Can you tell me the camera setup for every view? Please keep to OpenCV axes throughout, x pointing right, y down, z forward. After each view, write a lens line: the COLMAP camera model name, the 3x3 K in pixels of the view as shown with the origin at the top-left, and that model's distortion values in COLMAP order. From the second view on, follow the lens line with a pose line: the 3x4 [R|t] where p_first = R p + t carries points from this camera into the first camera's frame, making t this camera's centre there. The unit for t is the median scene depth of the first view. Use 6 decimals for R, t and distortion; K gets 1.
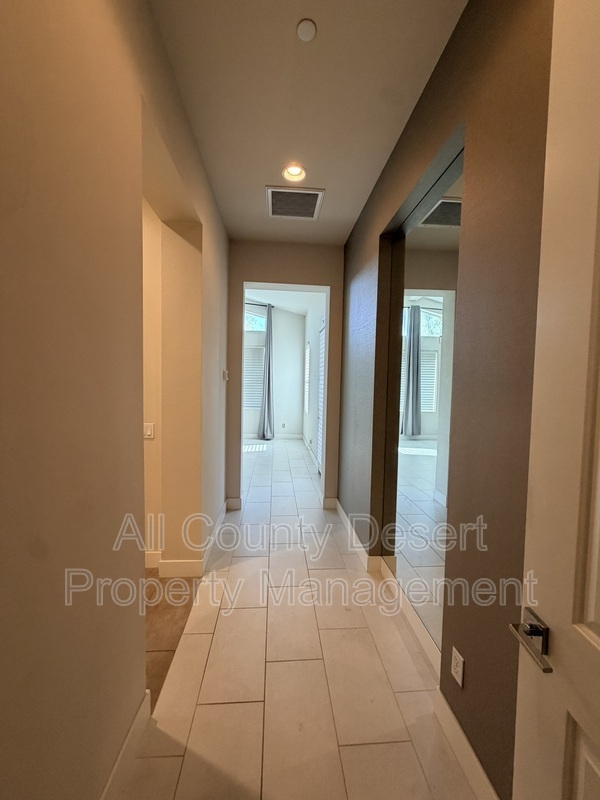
lens RADIAL K [[323.1, 0, 295.9], [0, 323.1, 396.5], [0, 0, 1]] dist [0.002107, 0.000642]
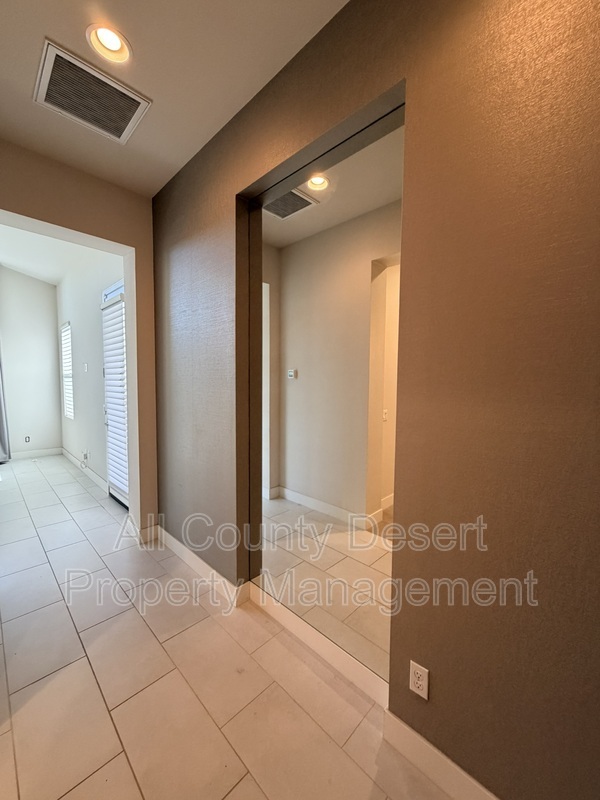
lens RADIAL K [[323.1, 0, 295.9], [0, 323.1, 396.5], [0, 0, 1]] dist [0.002107, 0.000642]
pose [[0.750379, -0.057409, 0.658510, -0.151242], [0.040892, 0.998345, 0.040440, -0.018577], [-0.659742, -0.003418, 0.751484, 0.236127]]
